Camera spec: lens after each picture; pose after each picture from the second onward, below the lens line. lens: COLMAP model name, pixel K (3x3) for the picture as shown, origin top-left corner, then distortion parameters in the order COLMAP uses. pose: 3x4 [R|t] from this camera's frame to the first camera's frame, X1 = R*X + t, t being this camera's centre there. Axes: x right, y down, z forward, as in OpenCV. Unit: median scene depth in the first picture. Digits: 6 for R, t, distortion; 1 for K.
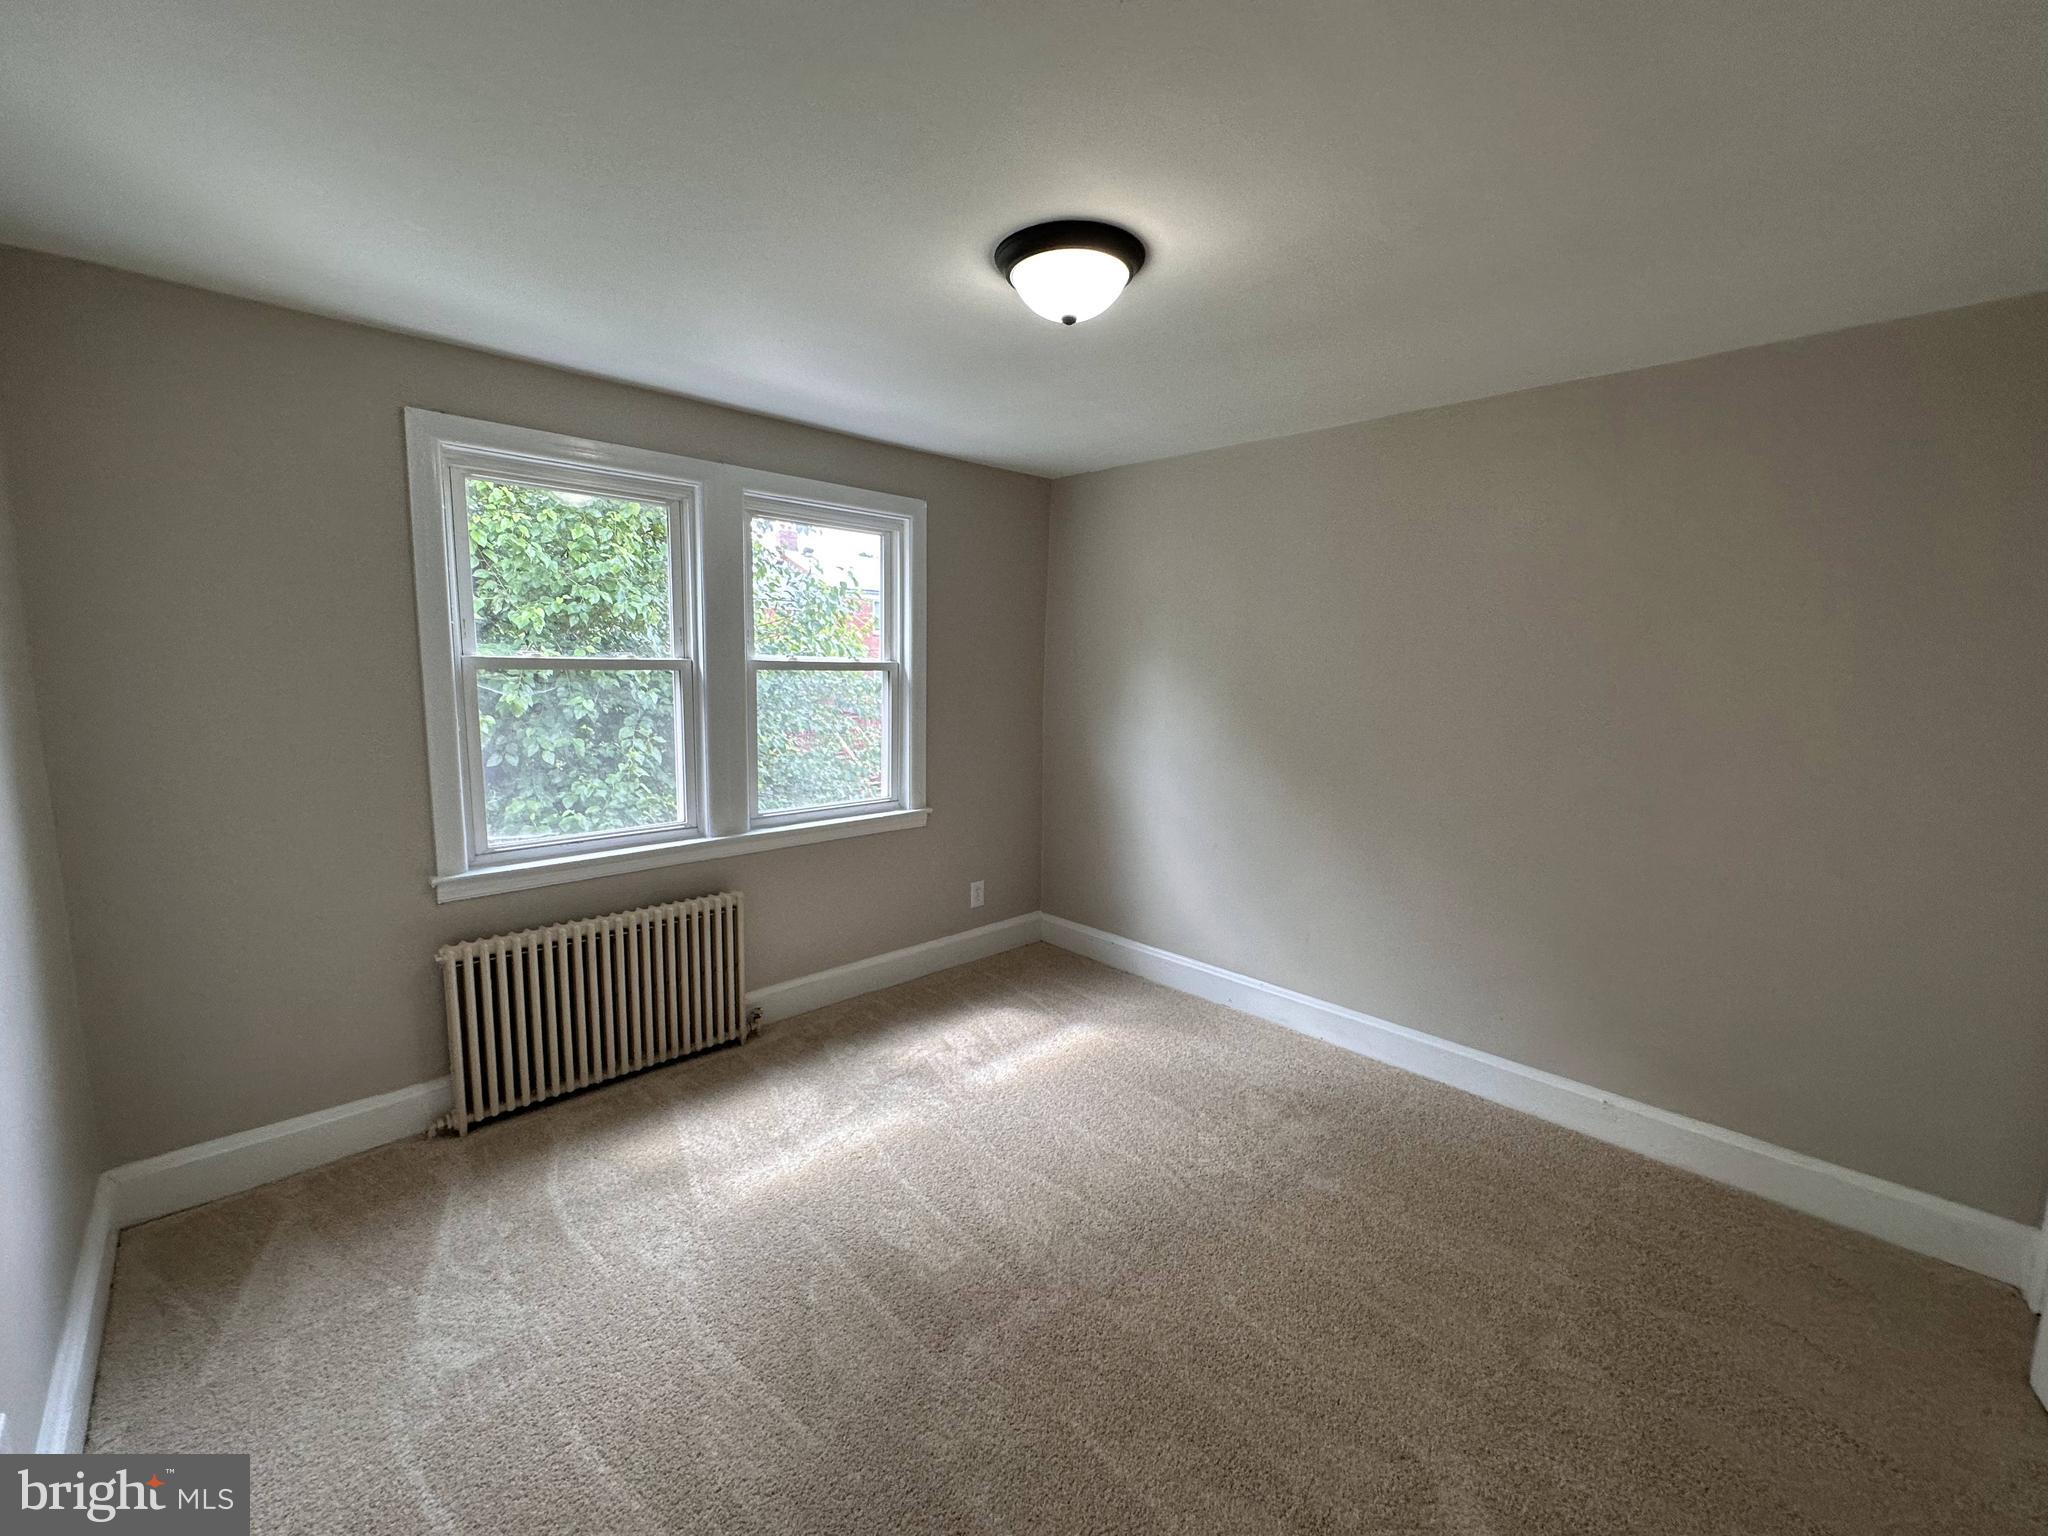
lens RADIAL K [[812.6, 0, 1023.8], [0, 812.6, 776.2], [0, 0, 1]] dist [-0.000995, -0.000166]
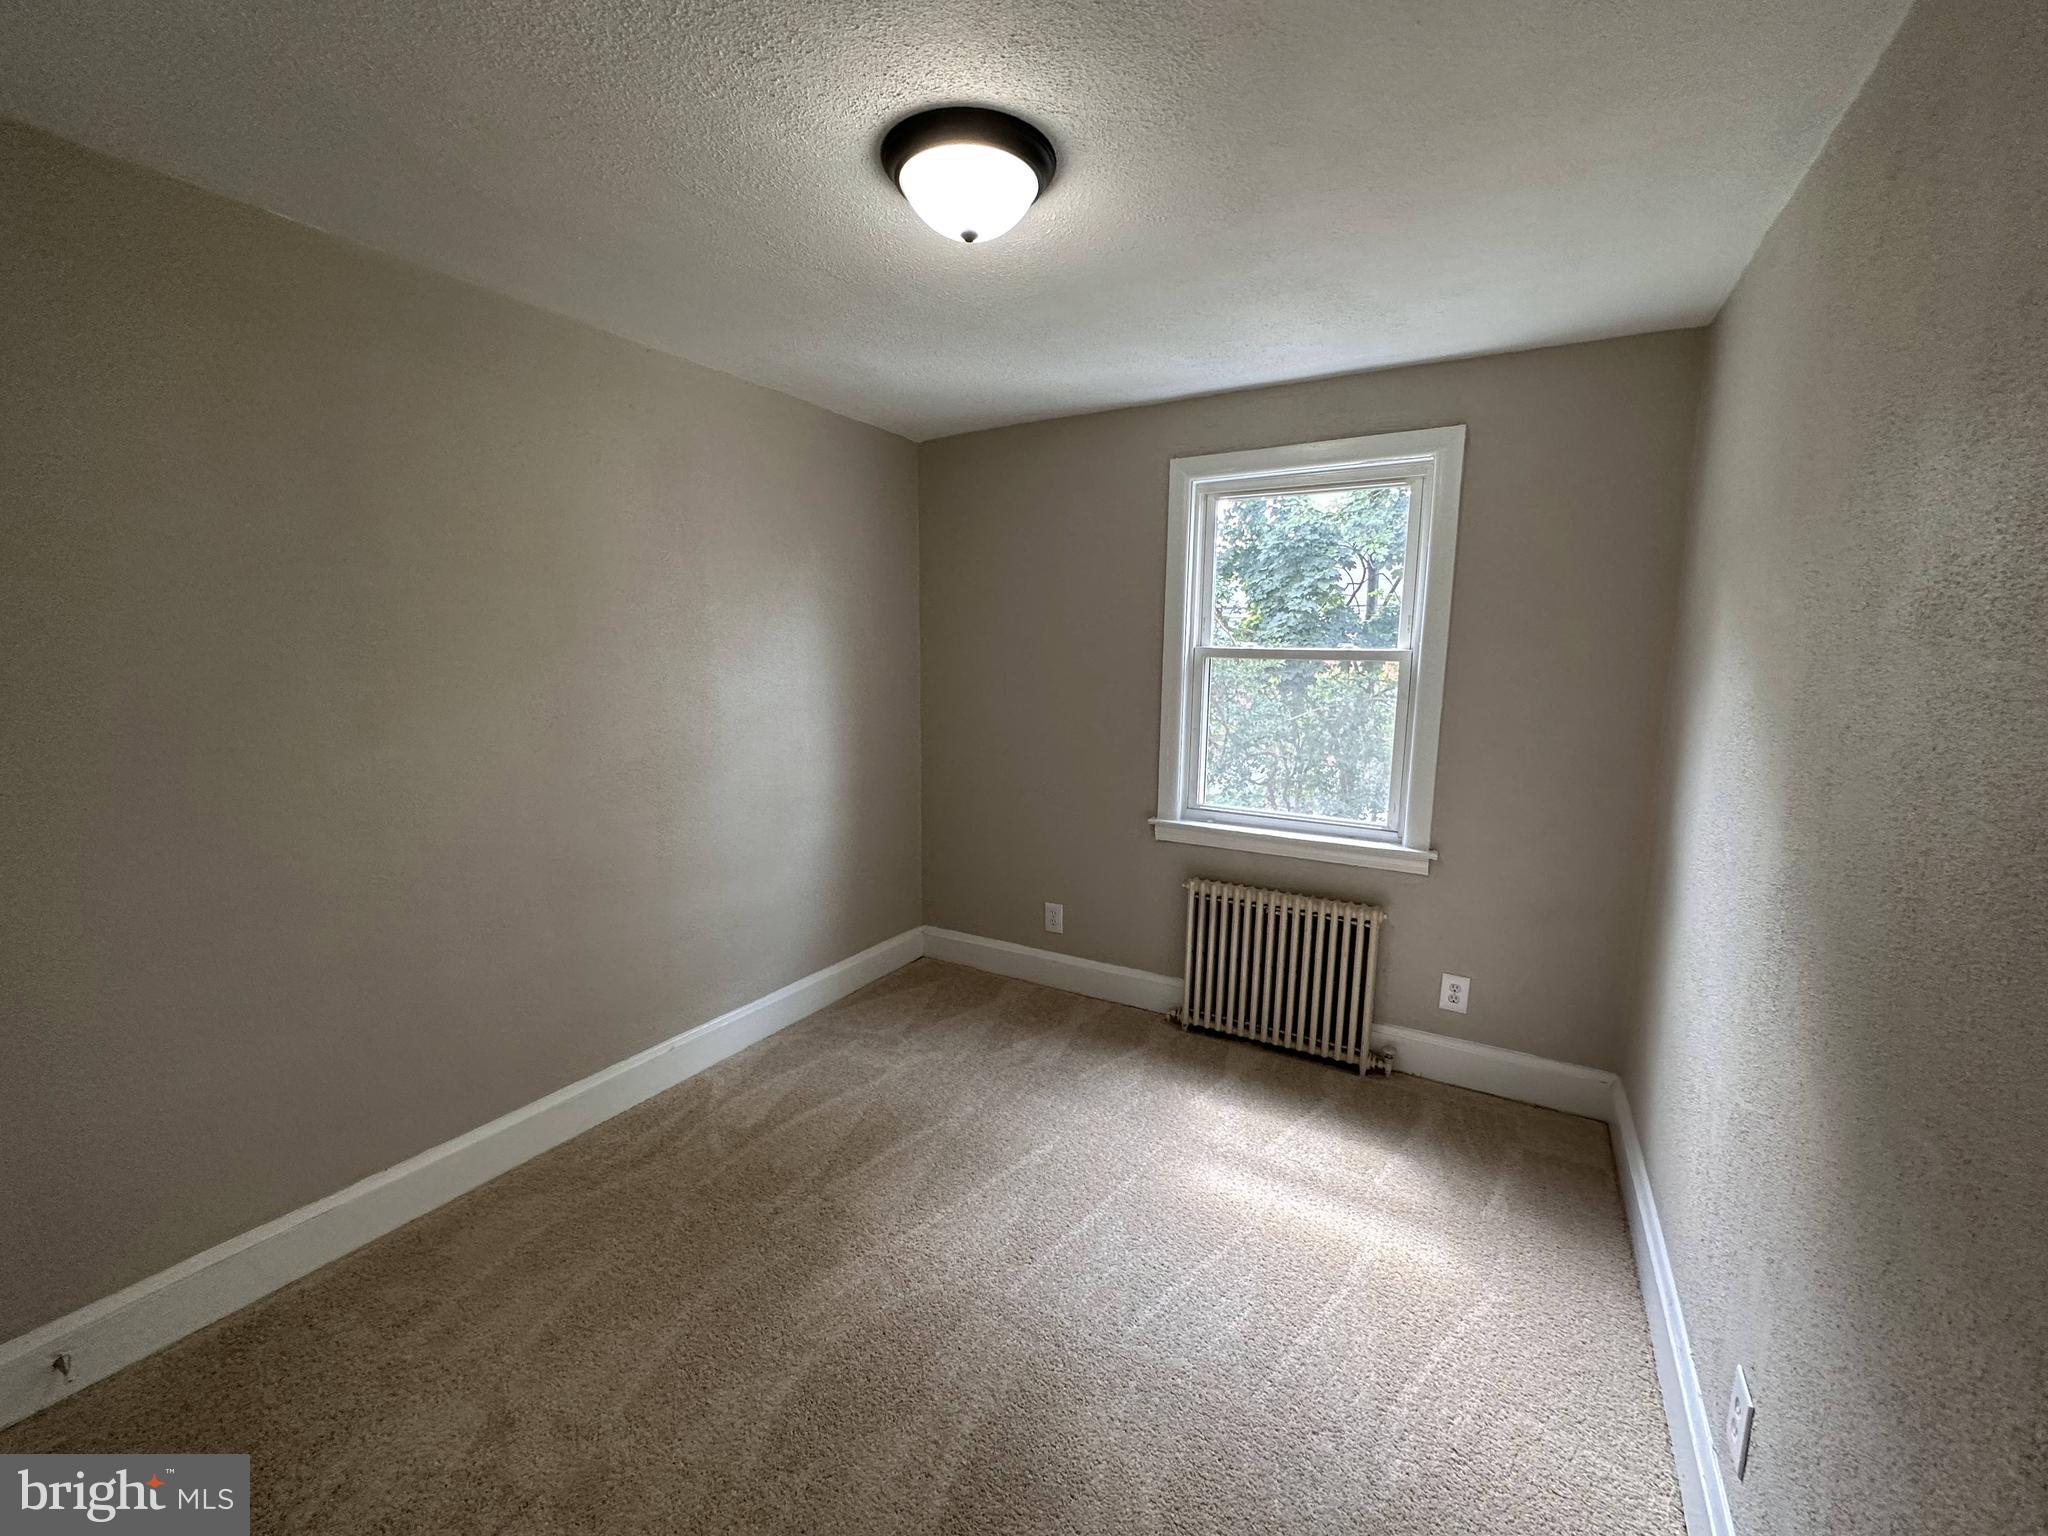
lens RADIAL K [[826.6, 0, 1028.5], [0, 826.6, 758.0], [0, 0, 1]] dist [-0.000140, -0.000004]
pose [[0.245748, 0.116818, -0.962269, 0.476629], [-0.128114, 0.987917, 0.087213, -0.060177], [0.960830, 0.101847, 0.257745, 0.439143]]
